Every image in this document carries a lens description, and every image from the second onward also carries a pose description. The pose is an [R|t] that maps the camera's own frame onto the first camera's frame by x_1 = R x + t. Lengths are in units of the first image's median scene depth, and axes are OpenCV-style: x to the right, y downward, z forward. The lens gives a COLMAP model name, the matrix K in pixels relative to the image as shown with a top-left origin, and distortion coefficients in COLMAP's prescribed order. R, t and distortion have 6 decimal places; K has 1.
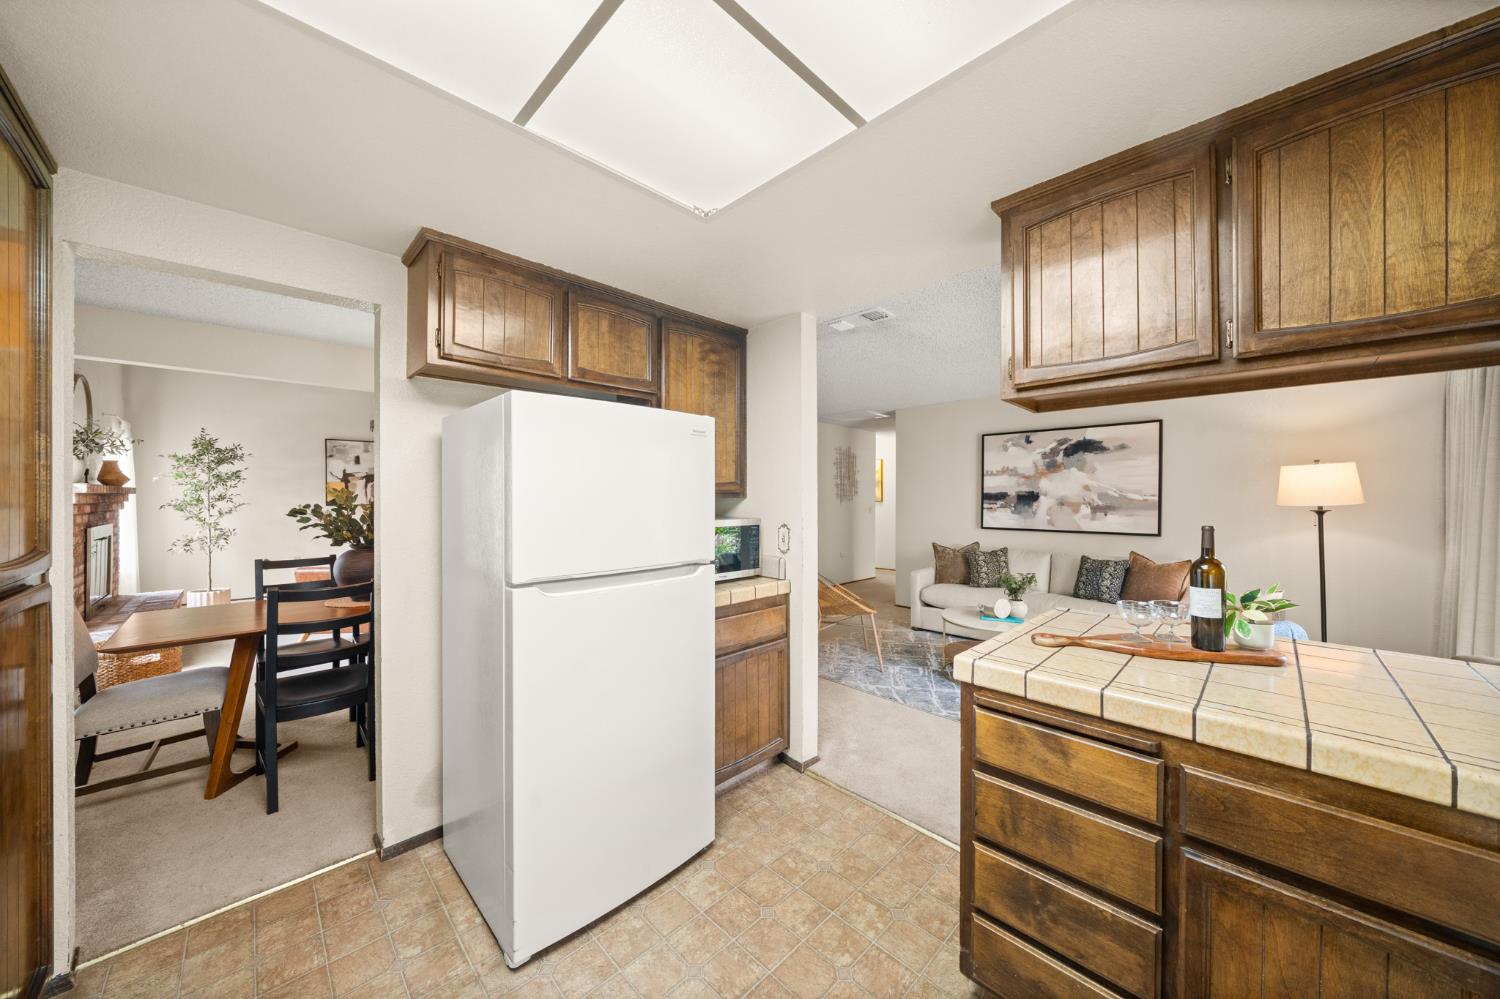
lens RADIAL K [[519.8, 0, 742.6], [0, 519.8, 498.1], [0, 0, 1]] dist [-0.005678, 0.000872]
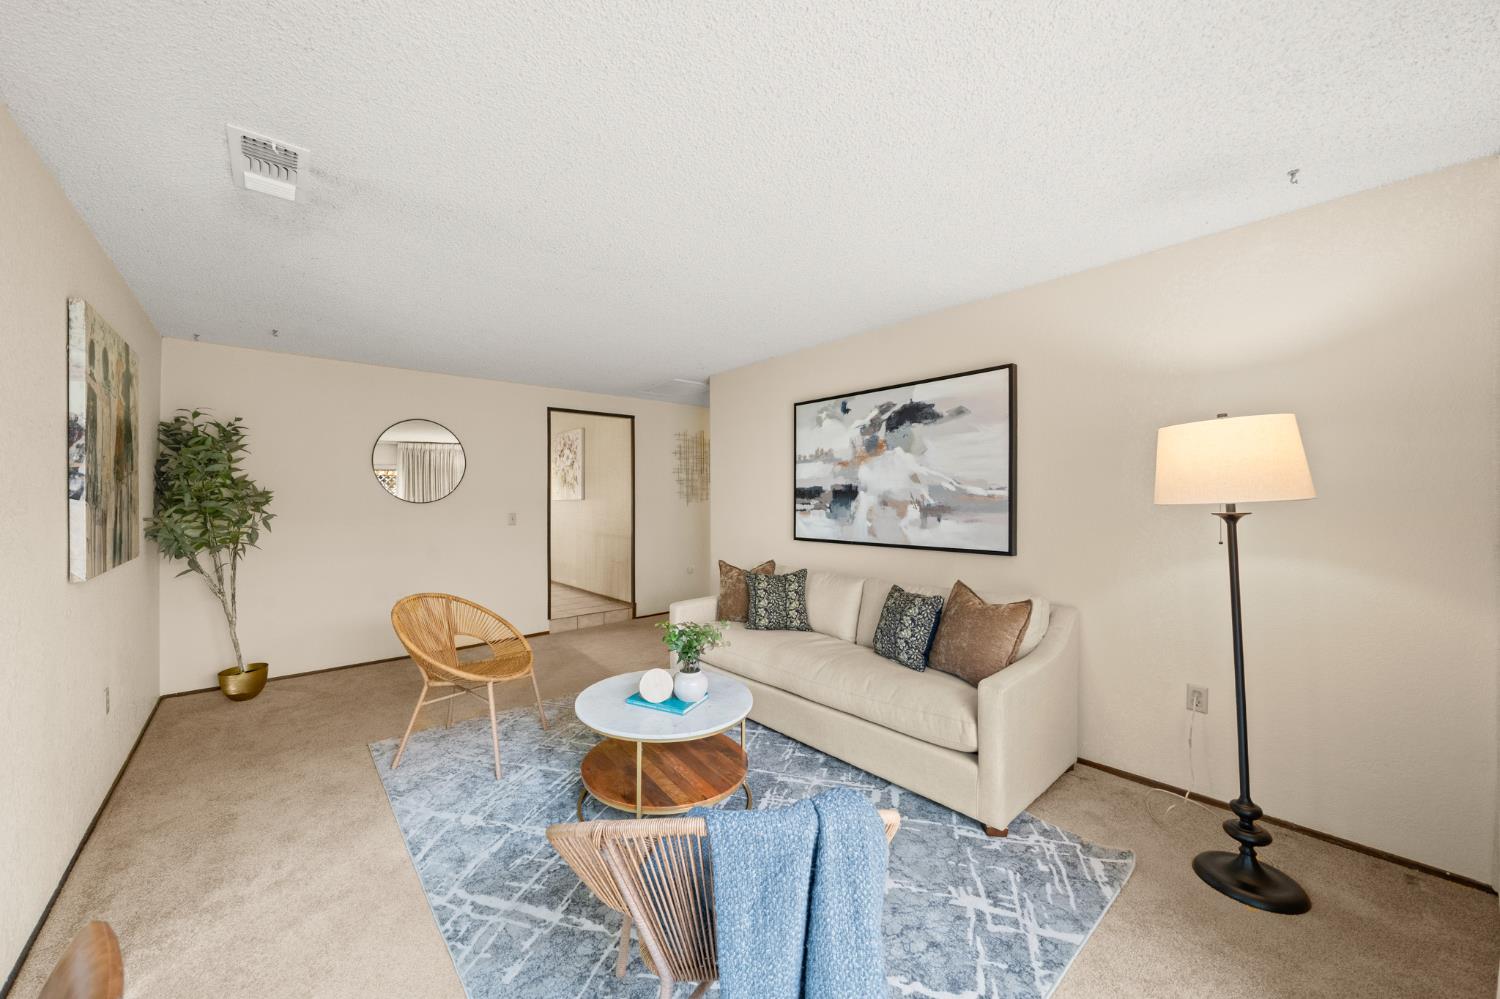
lens RADIAL K [[519.8, 0, 742.9], [0, 519.8, 496.7], [0, 0, 1]] dist [-0.005678, 0.000872]
pose [[0.996259, -0.007642, -0.086080, 0.495317], [0.007229, 0.999961, -0.005101, 0.005077], [0.086116, 0.004459, 0.996275, 0.332932]]
